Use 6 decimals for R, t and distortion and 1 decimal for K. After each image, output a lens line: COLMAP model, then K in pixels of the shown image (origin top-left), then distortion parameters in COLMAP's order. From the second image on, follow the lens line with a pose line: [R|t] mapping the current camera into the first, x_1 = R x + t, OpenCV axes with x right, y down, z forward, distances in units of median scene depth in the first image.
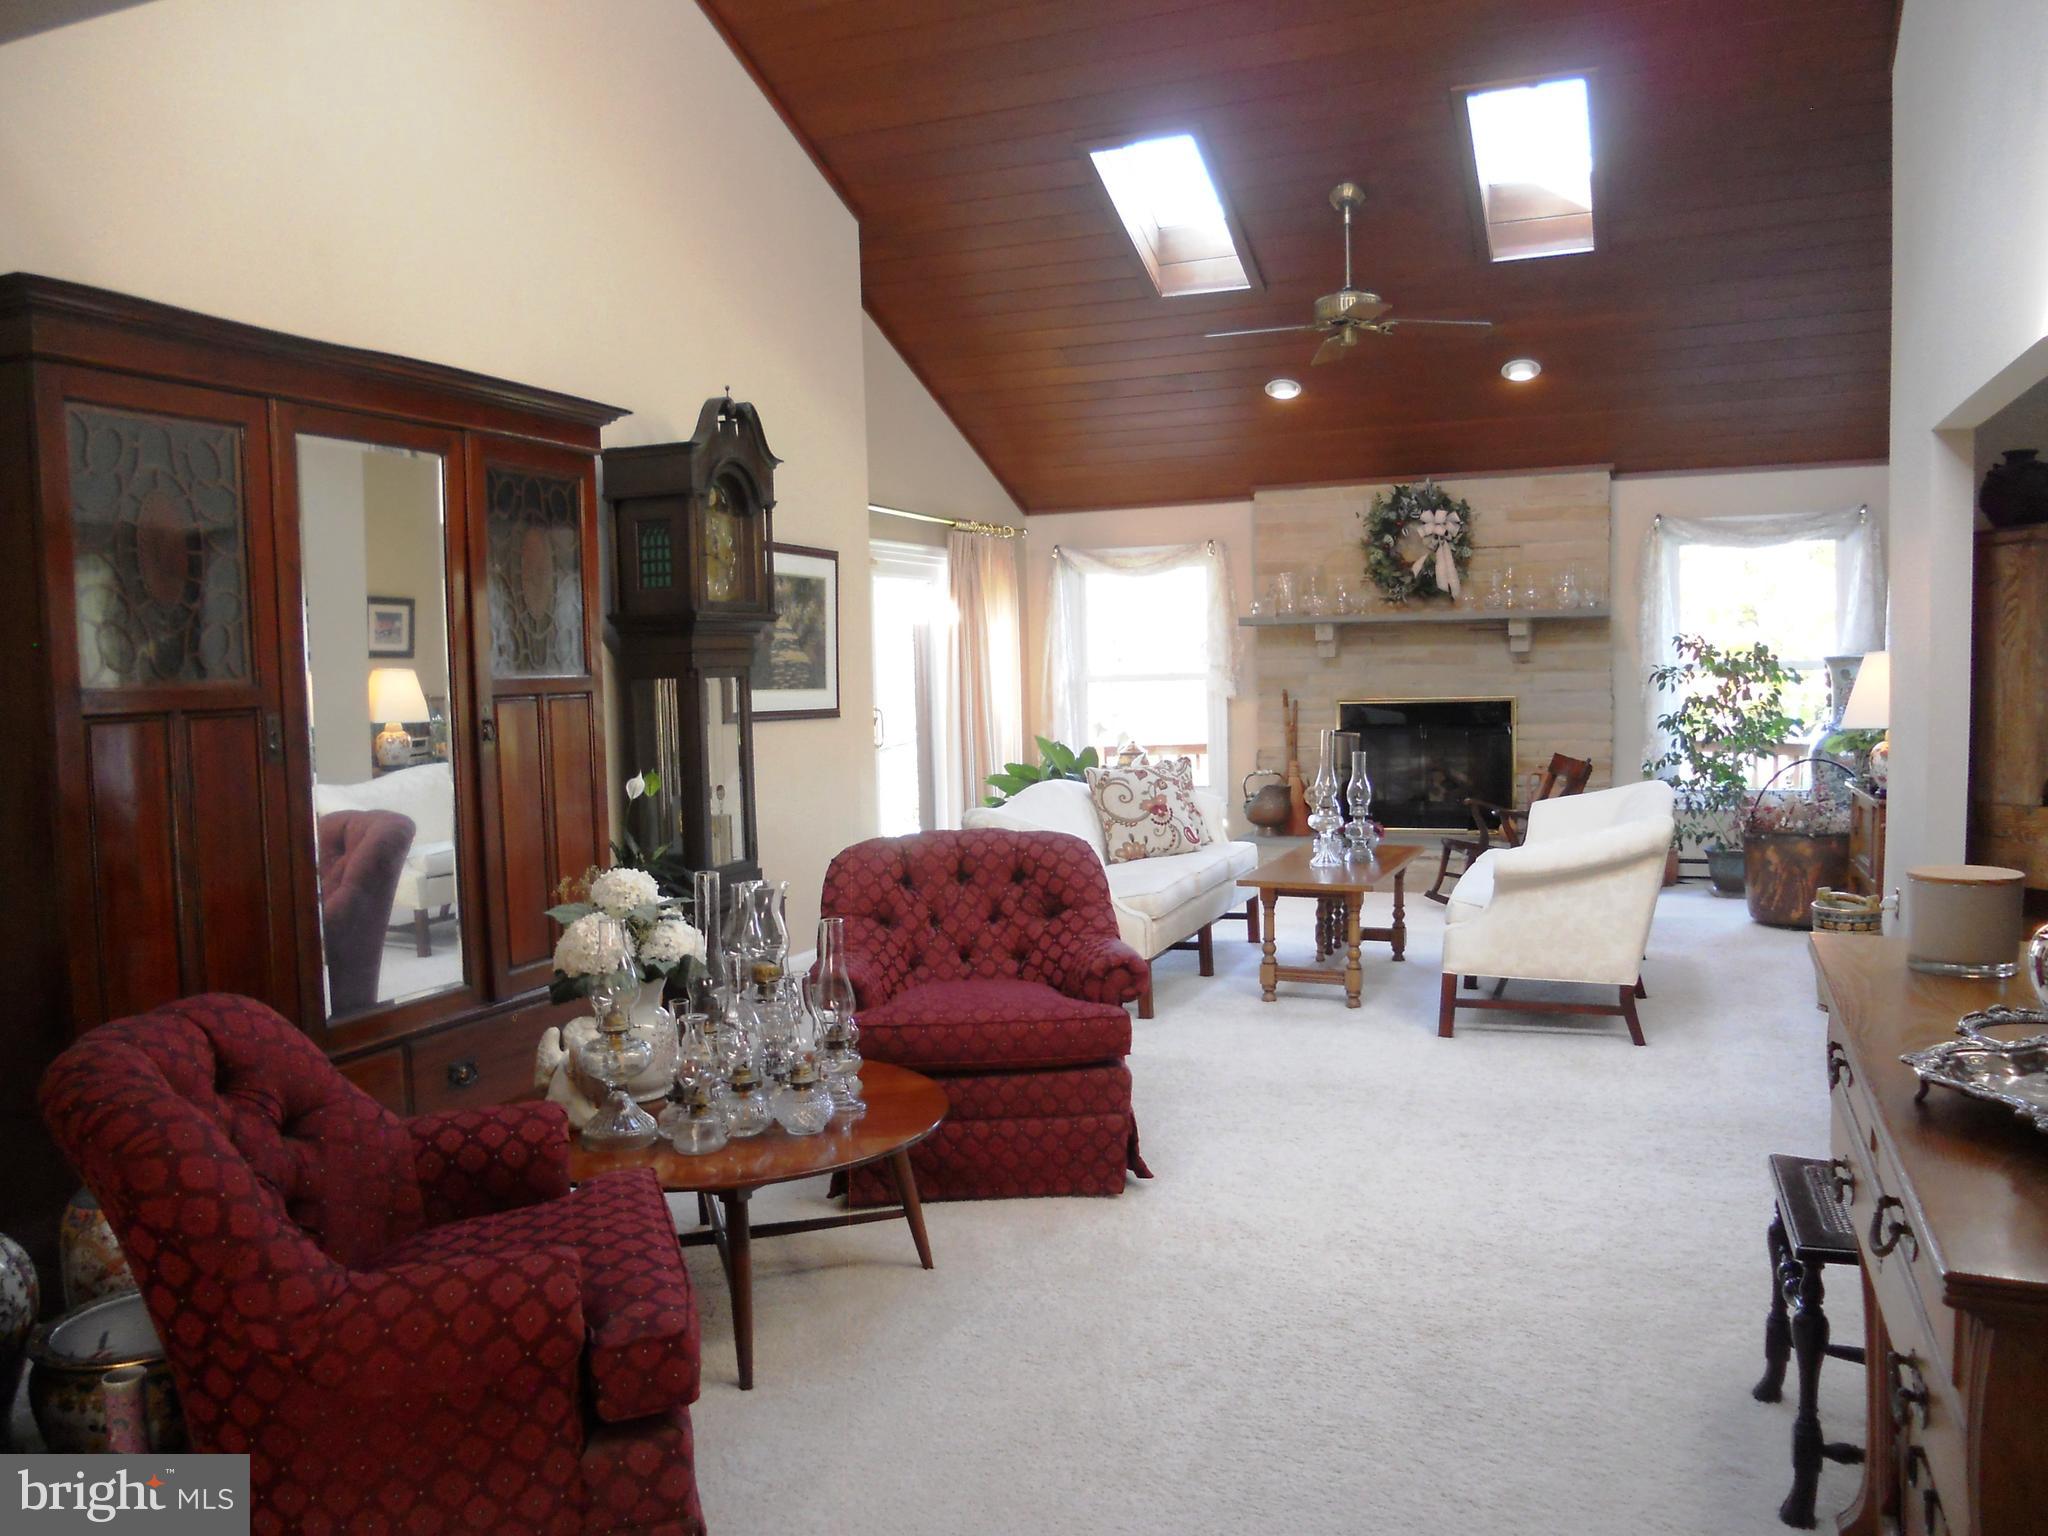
lens RADIAL K [[1586.1, 0, 1017.3], [0, 1586.1, 801.6], [0, 0, 1]] dist [-0.058843, 0.029212]
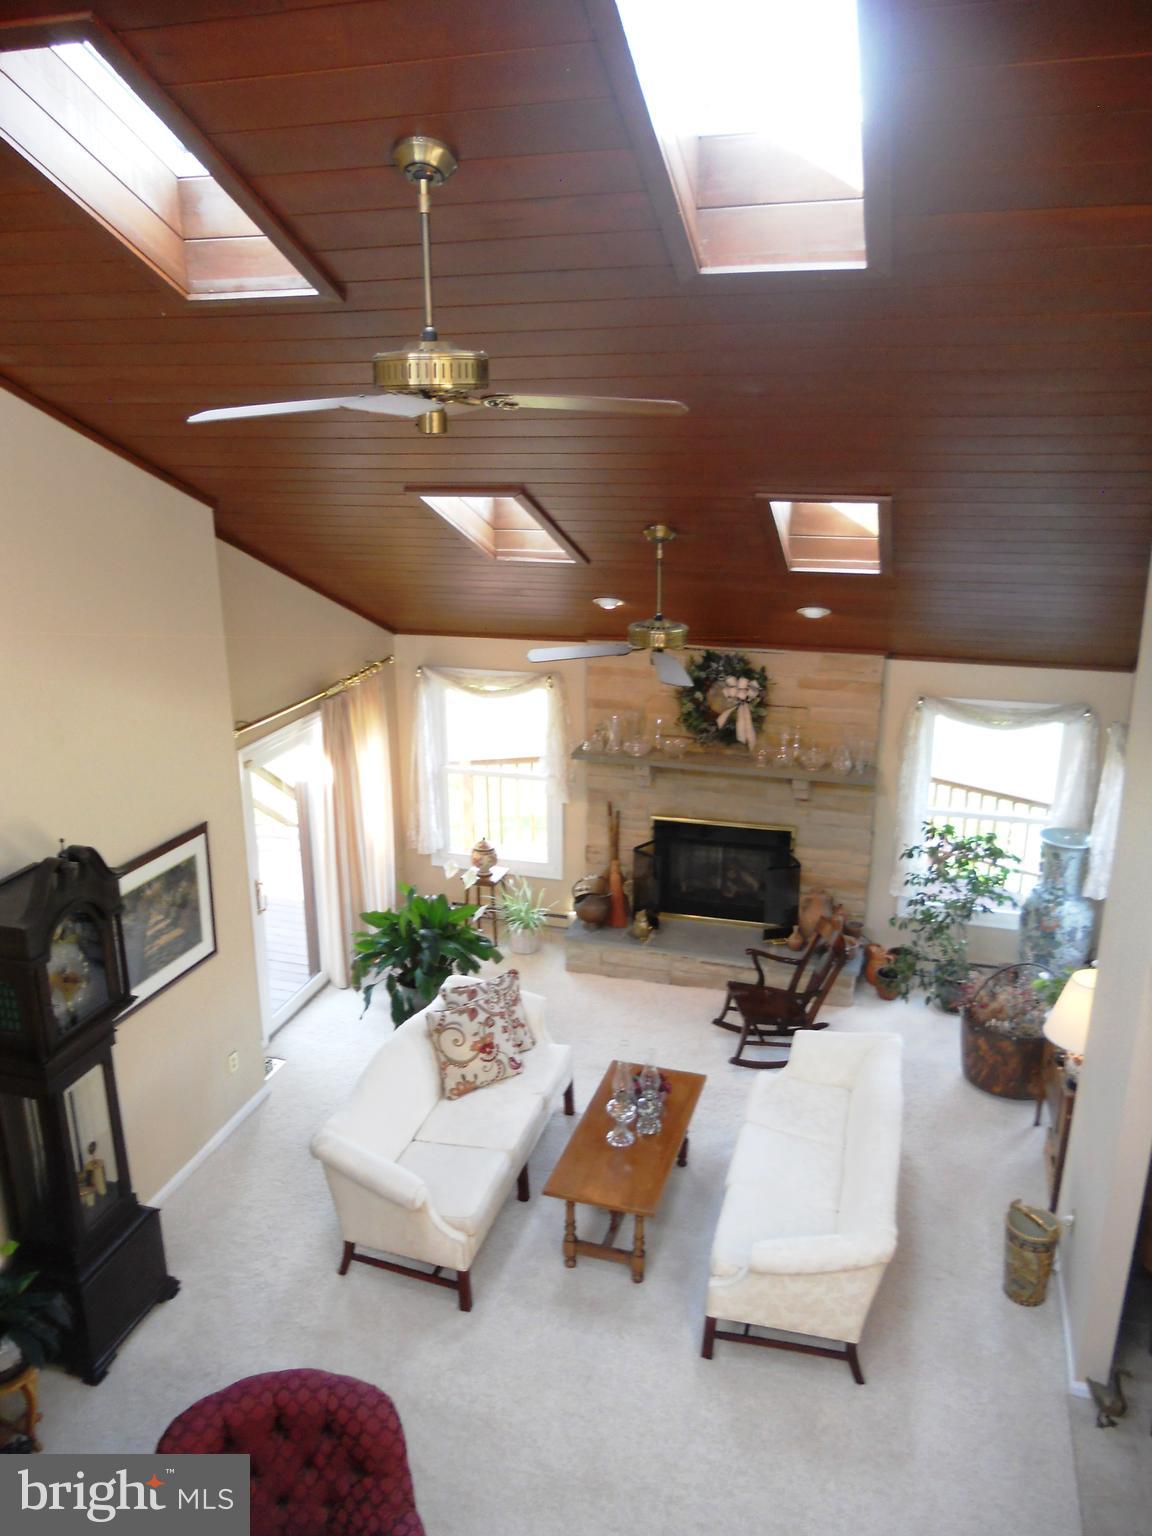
lens RADIAL K [[1212.5, 0, 547.3], [0, 1212.5, 812.0], [0, 0, 1]] dist [-0.052728, 0.006190]
pose [[0.995841, -0.006110, 0.090898, 0.039855], [-0.014057, 0.975493, 0.219579, -0.281360], [-0.090012, -0.219944, 0.971351, 0.111627]]
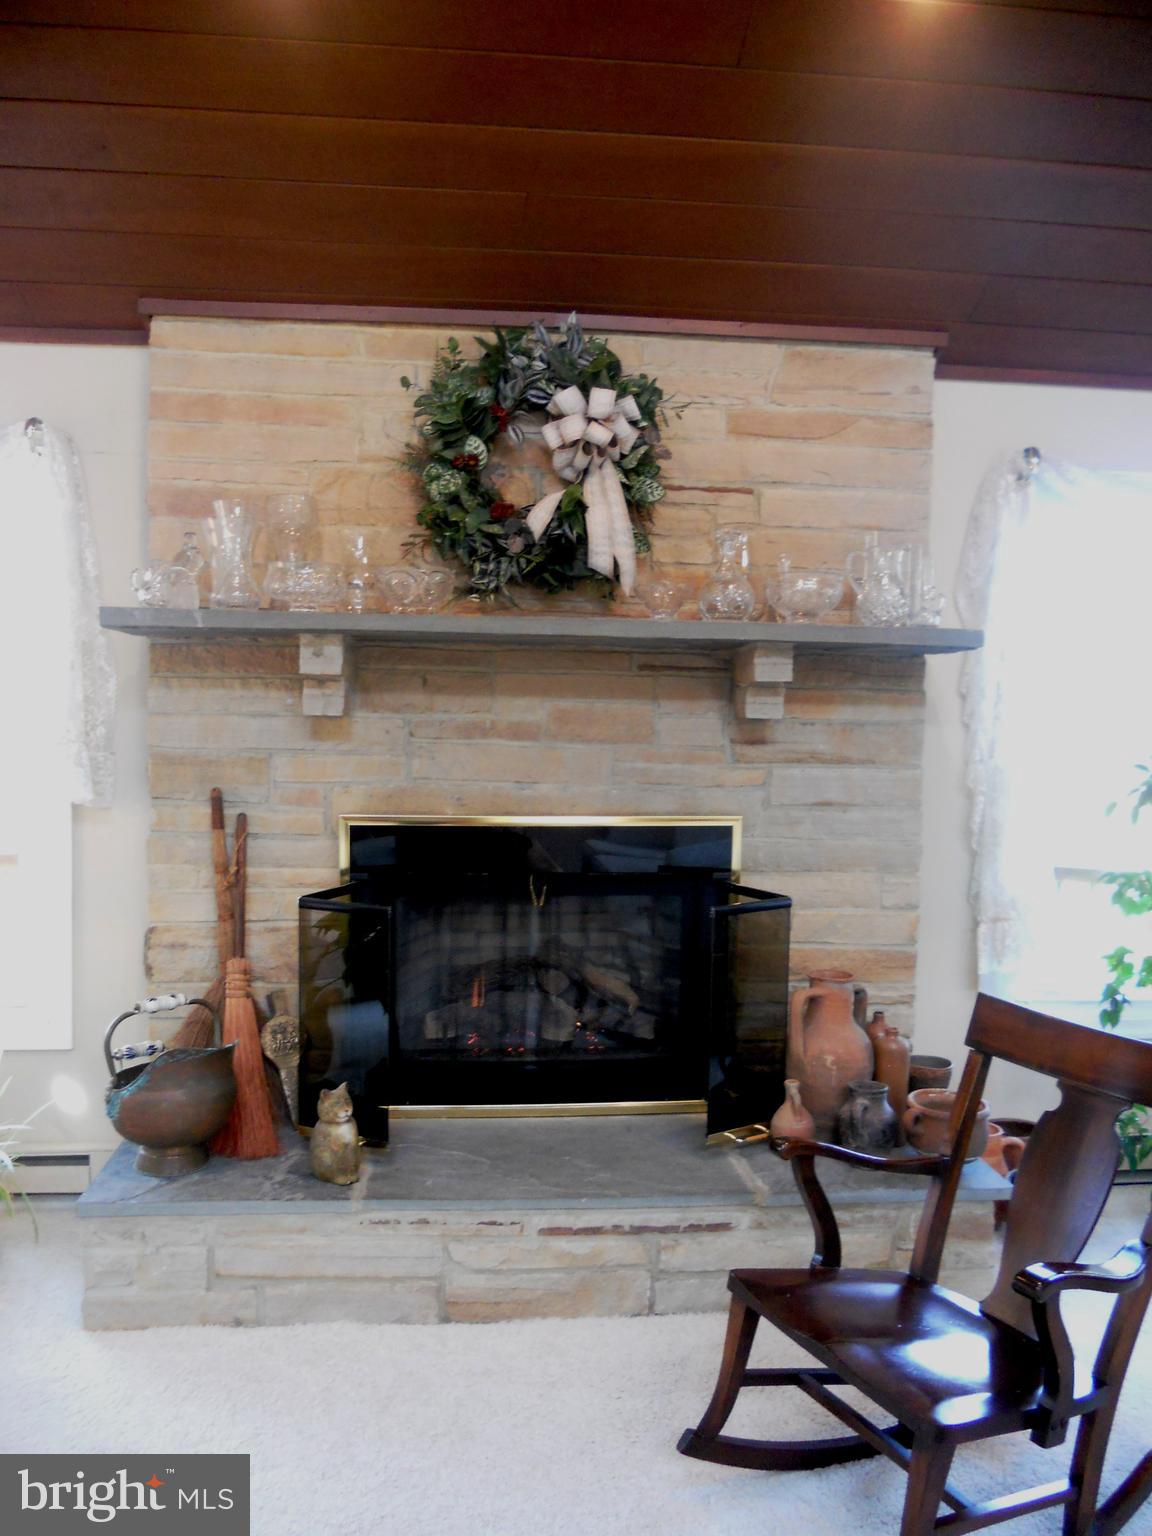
lens RADIAL K [[1234.3, 0, 575.8], [0, 1234.3, 749.1], [0, 0, 1]] dist [-0.012969, -0.000969]
pose [[0.884470, 0.026980, 0.465816, 0.106234], [0.002915, 0.997988, -0.063338, -0.063601], [-0.466587, 0.057378, 0.882612, 0.703980]]
